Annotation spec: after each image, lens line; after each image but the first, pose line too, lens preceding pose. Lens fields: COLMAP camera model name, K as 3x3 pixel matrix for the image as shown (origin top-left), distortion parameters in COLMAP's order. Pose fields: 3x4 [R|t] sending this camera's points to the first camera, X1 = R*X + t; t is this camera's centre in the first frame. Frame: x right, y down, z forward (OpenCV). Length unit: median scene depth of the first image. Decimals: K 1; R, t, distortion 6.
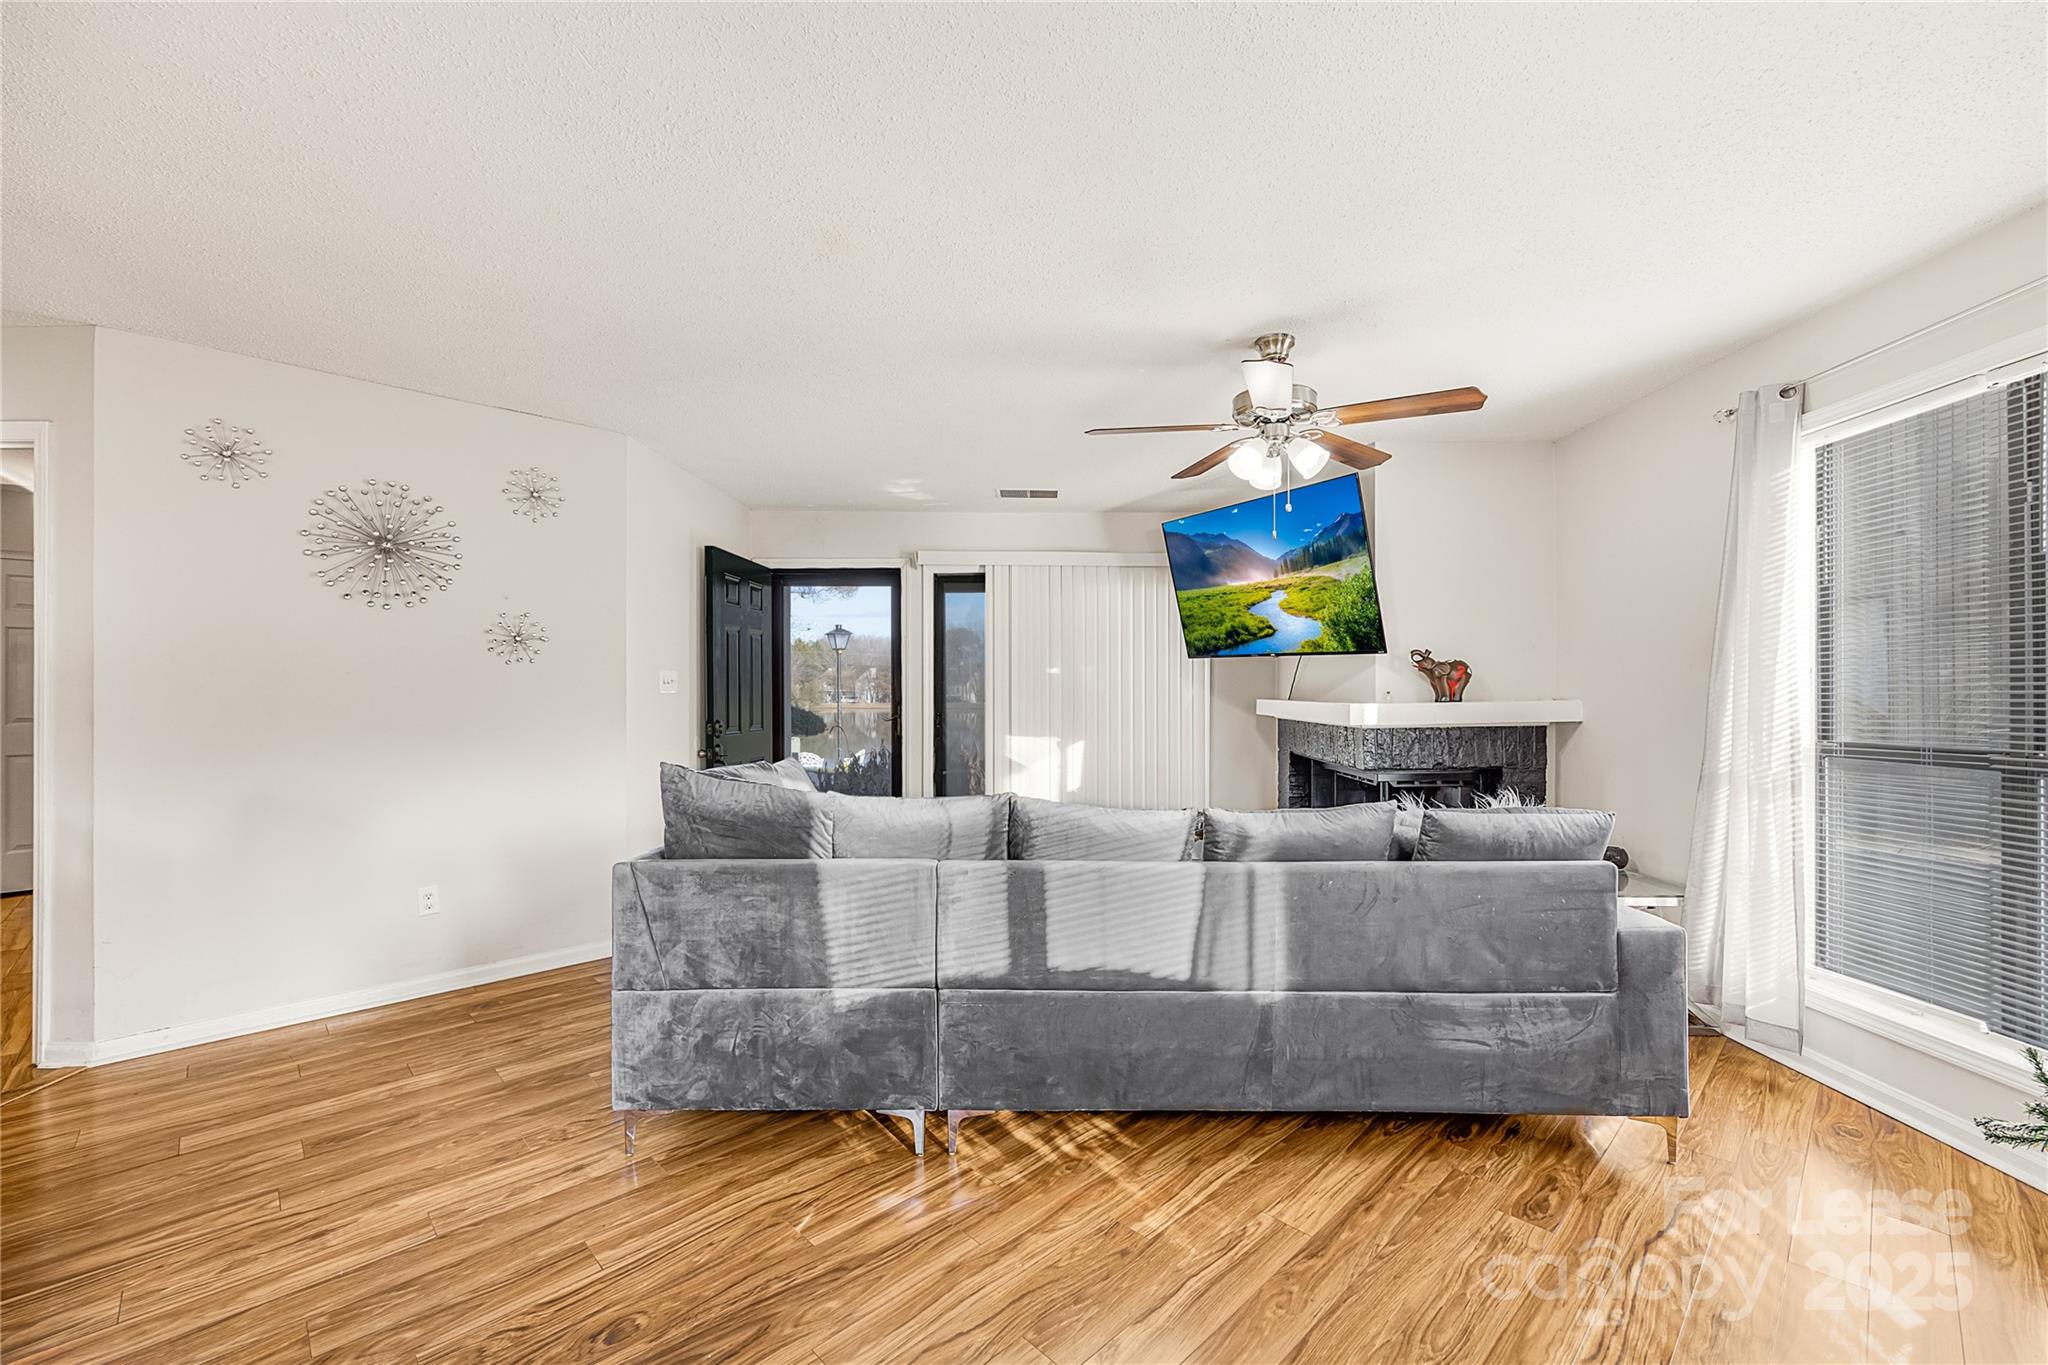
lens RADIAL K [[904.3, 0, 1079.5], [0, 904.3, 678.5], [0, 0, 1]] dist [-0.000419, -0.000059]
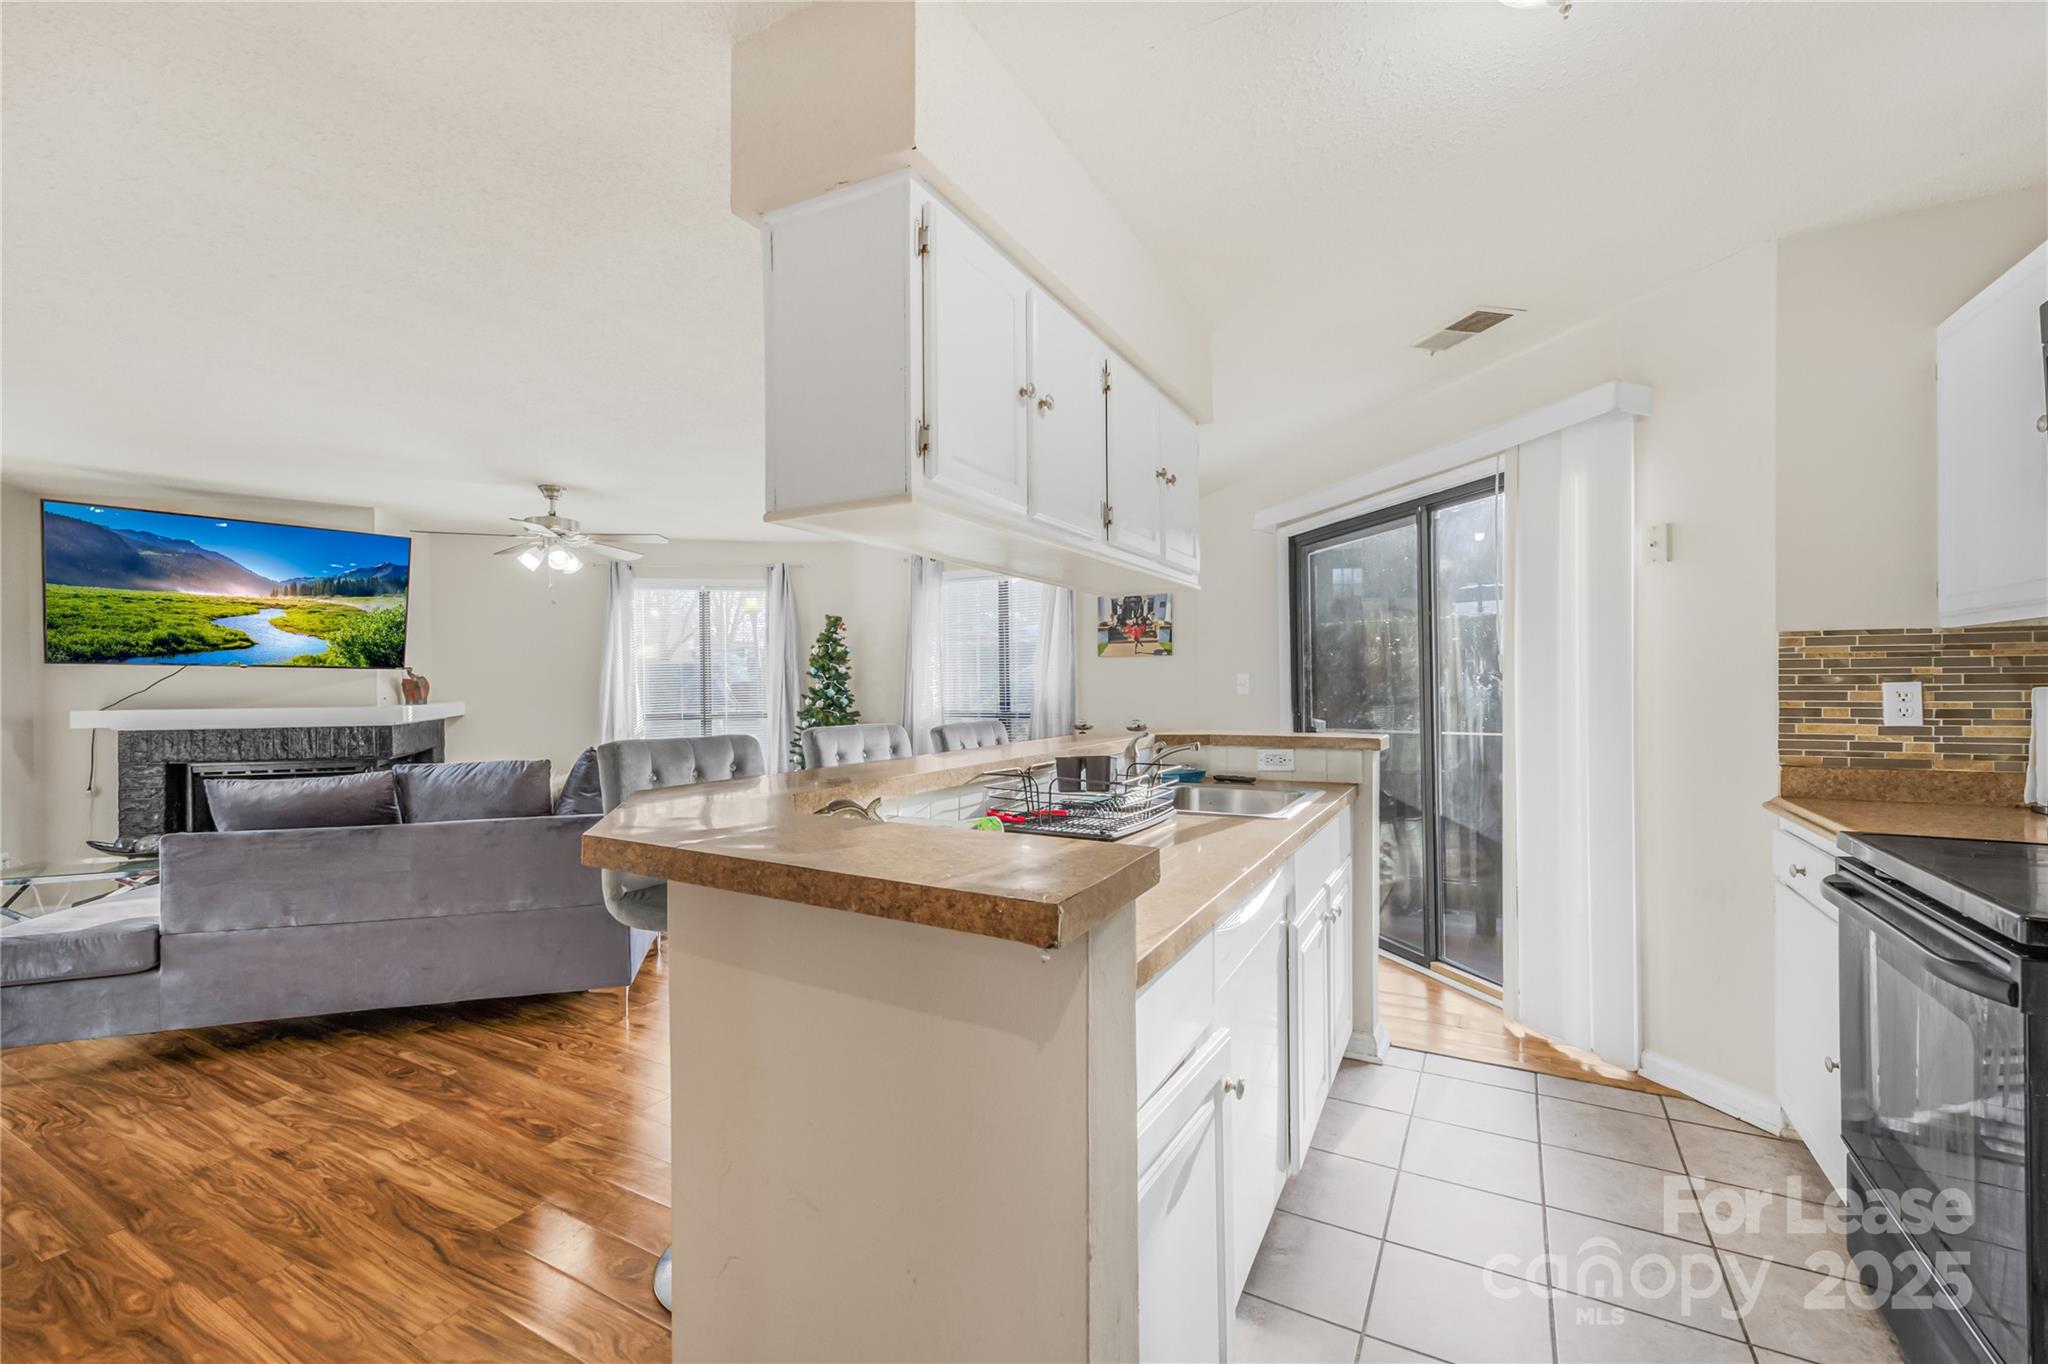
lens RADIAL K [[769.0, 0, 1013.6], [0, 769.0, 691.5], [0, 0, 1]] dist [0.011682, -0.002553]
pose [[-0.274163, 0.002286, 0.961681, -0.953044], [0.005539, 0.999984, -0.000798, 0.010359], [-0.961667, 0.005108, -0.274171, 0.387900]]
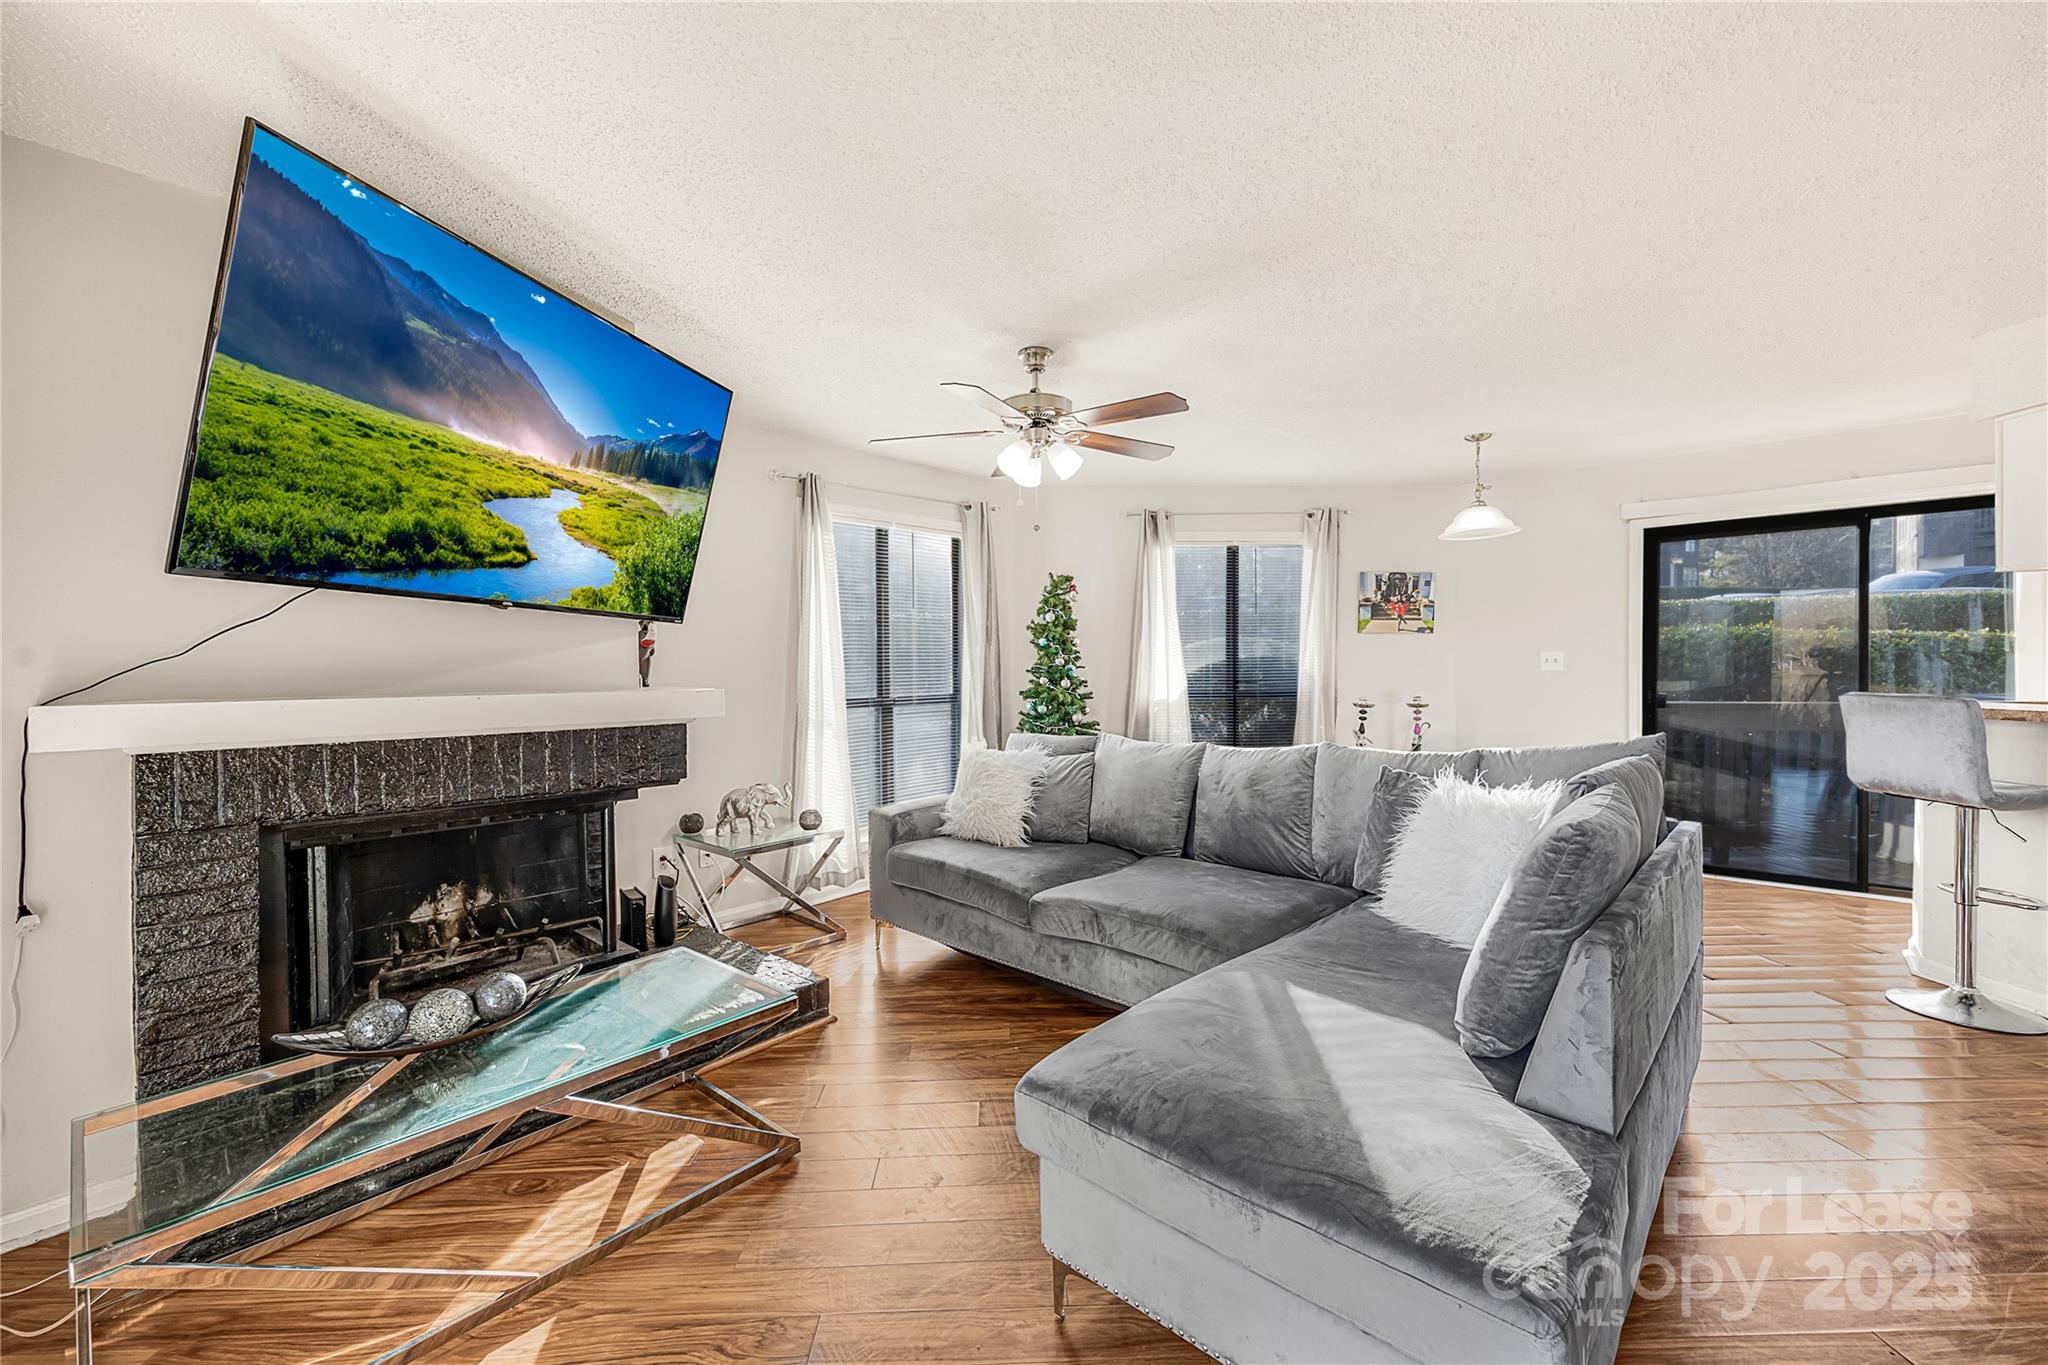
lens RADIAL K [[780.3, 0, 1027.7], [0, 780.3, 670.7], [0, 0, 1]] dist [0.017134, 0.000049]
pose [[-0.700681, 0.002800, 0.713470, -0.315626], [0.002740, 0.999995, -0.001234, 0.013276], [-0.713470, 0.001090, -0.700685, 1.141159]]
